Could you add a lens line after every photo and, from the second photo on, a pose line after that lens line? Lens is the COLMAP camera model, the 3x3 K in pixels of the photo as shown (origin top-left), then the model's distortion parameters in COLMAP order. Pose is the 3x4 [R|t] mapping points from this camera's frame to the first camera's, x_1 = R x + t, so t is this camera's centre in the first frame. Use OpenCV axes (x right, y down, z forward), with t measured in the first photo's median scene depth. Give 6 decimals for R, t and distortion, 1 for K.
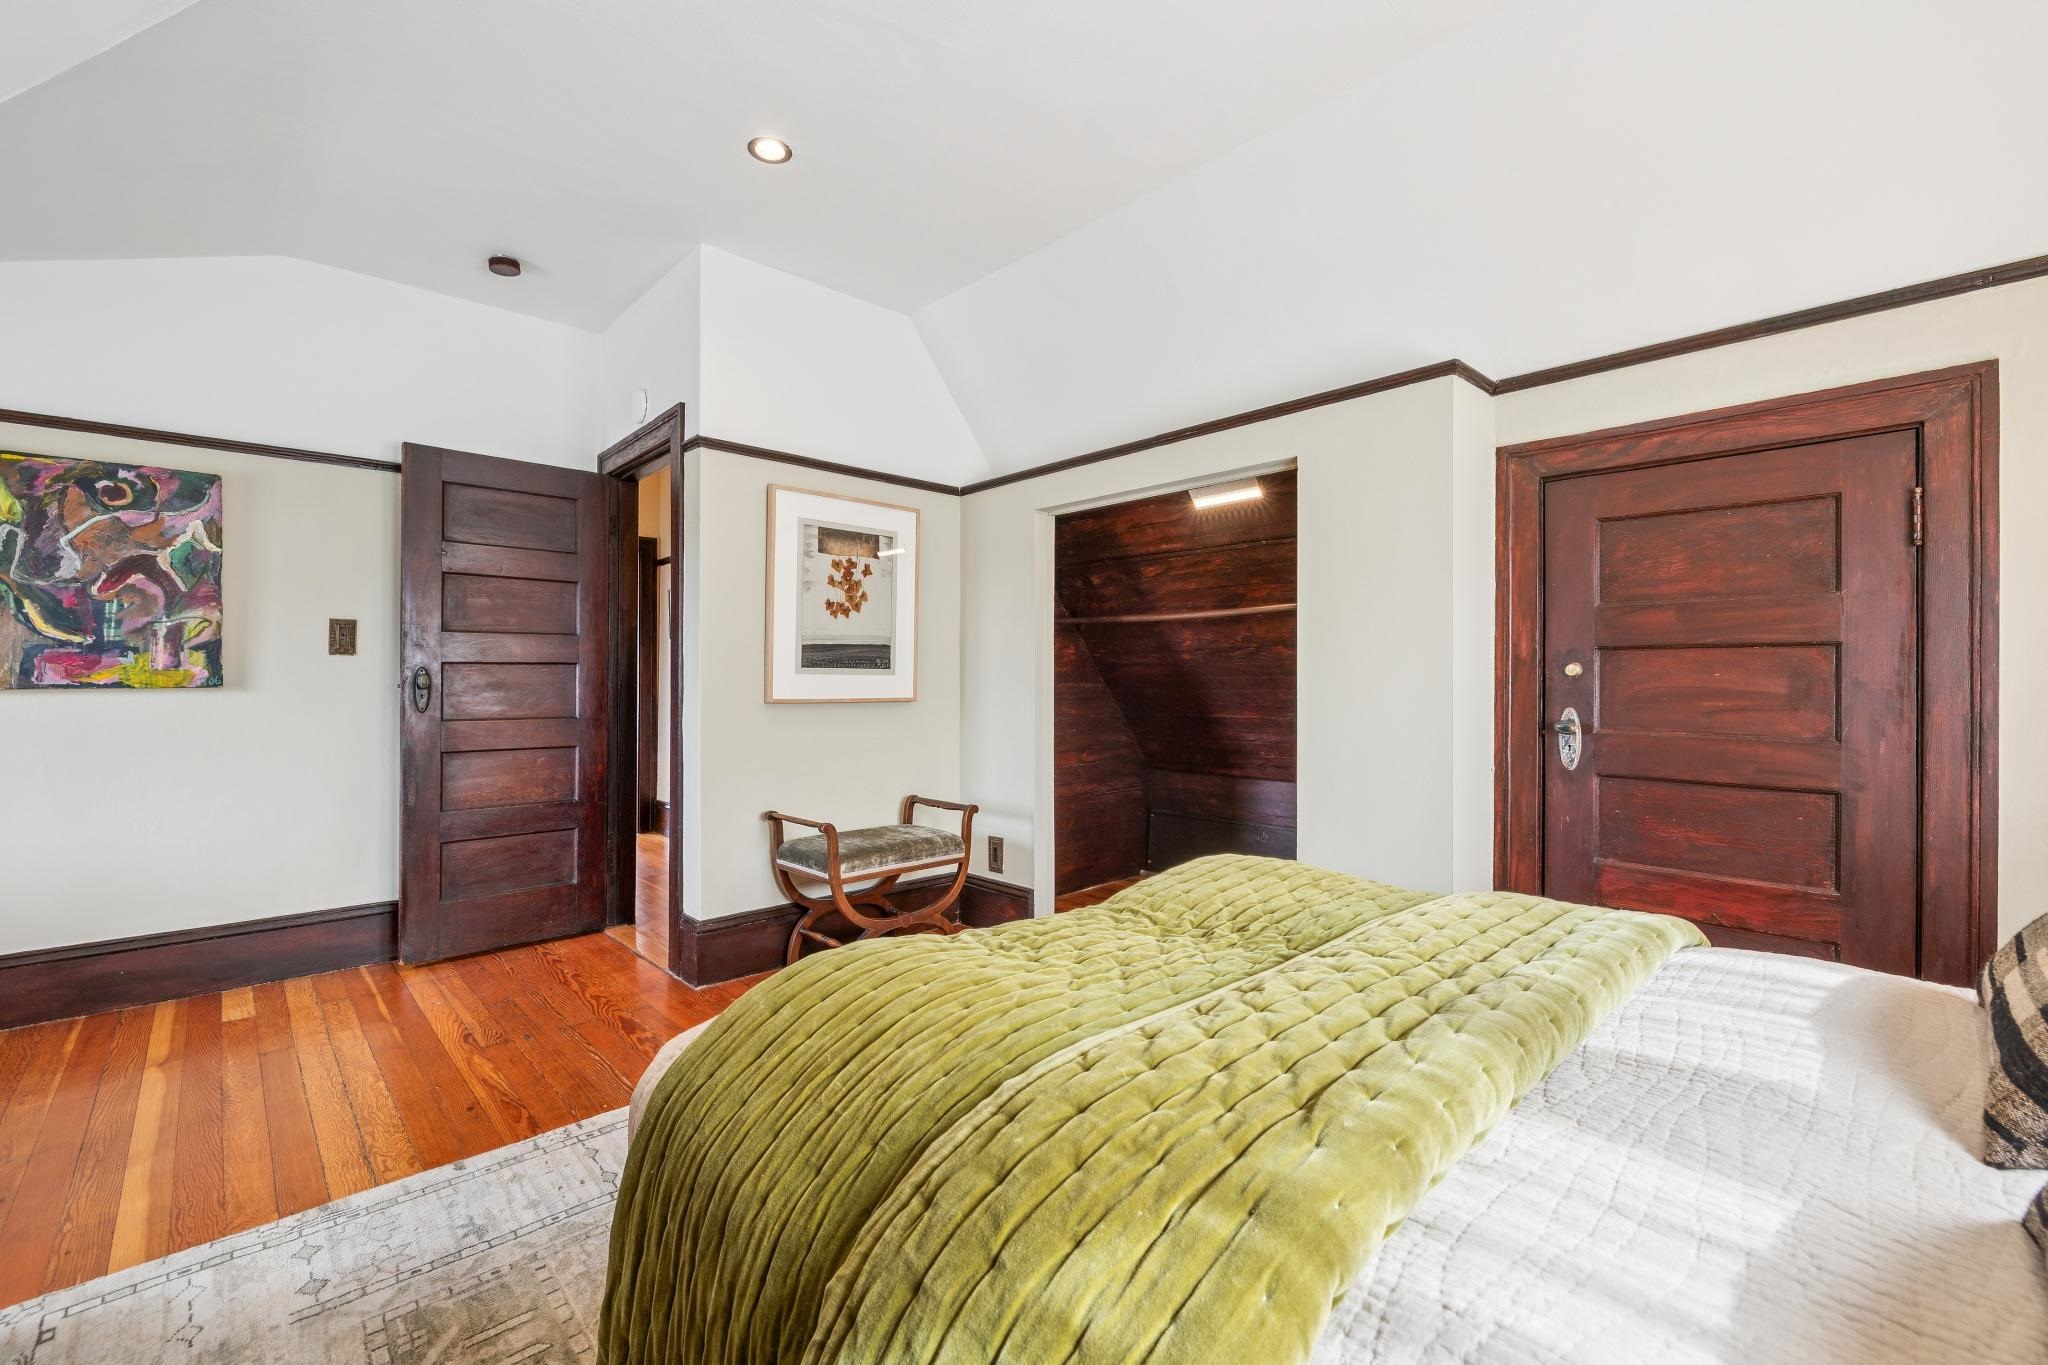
lens RADIAL K [[873.1, 0, 1018.7], [0, 873.1, 702.8], [0, 0, 1]] dist [-0.000712, 0.000101]
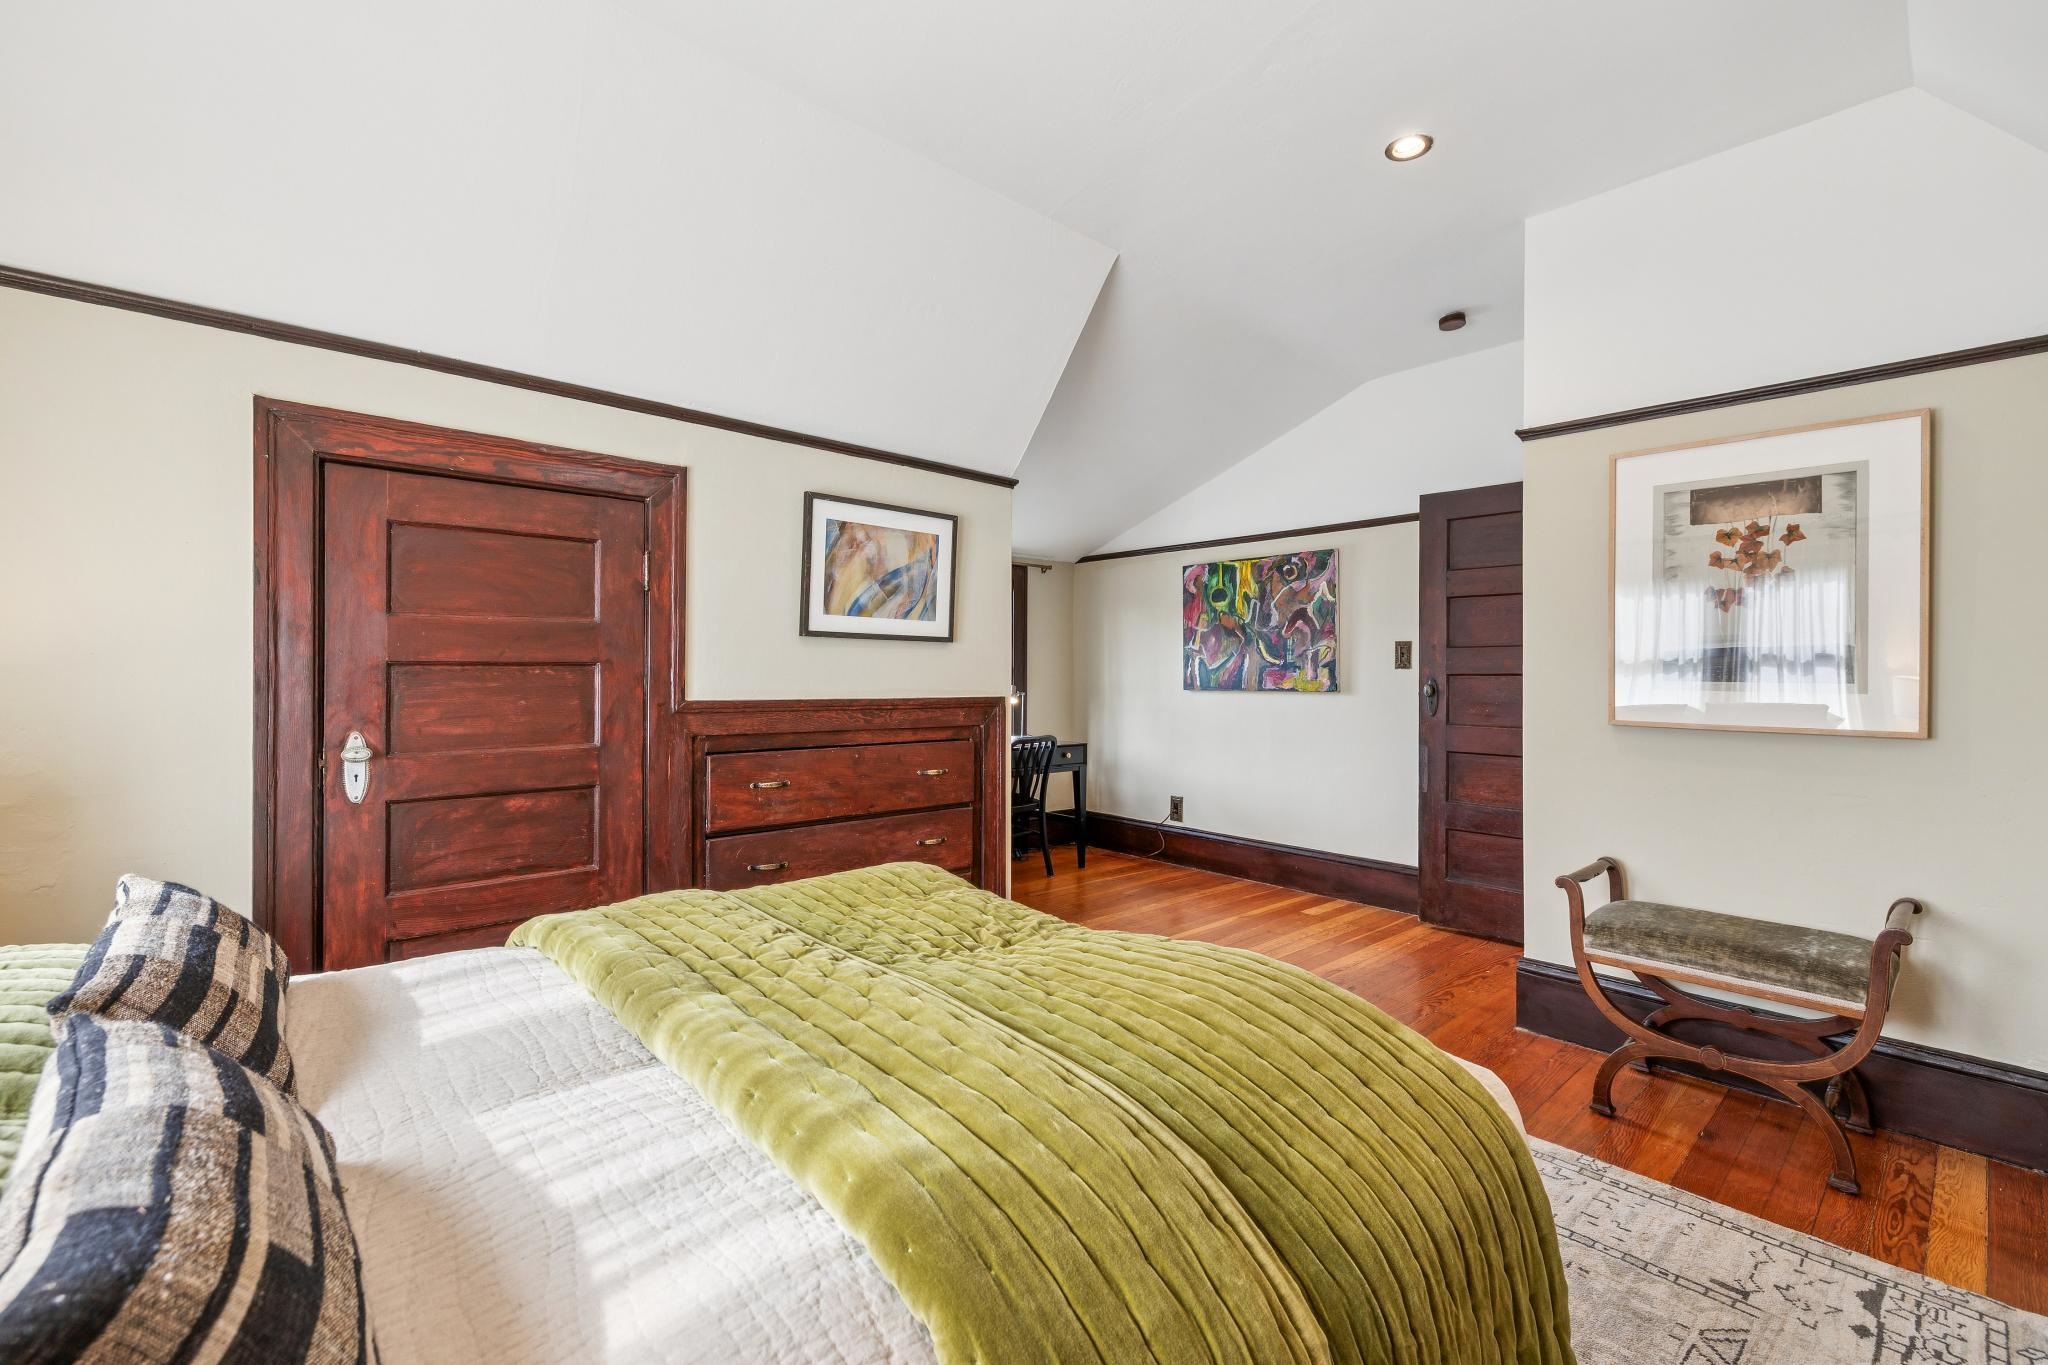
lens RADIAL K [[873.1, 0, 1018.7], [0, 873.1, 702.8], [0, 0, 1]] dist [-0.000712, 0.000101]
pose [[-0.014500, 0.031431, -0.999401, 0.584521], [-0.033464, 0.998931, 0.031902, -0.029833], [0.999335, 0.033907, -0.013432, 0.499964]]
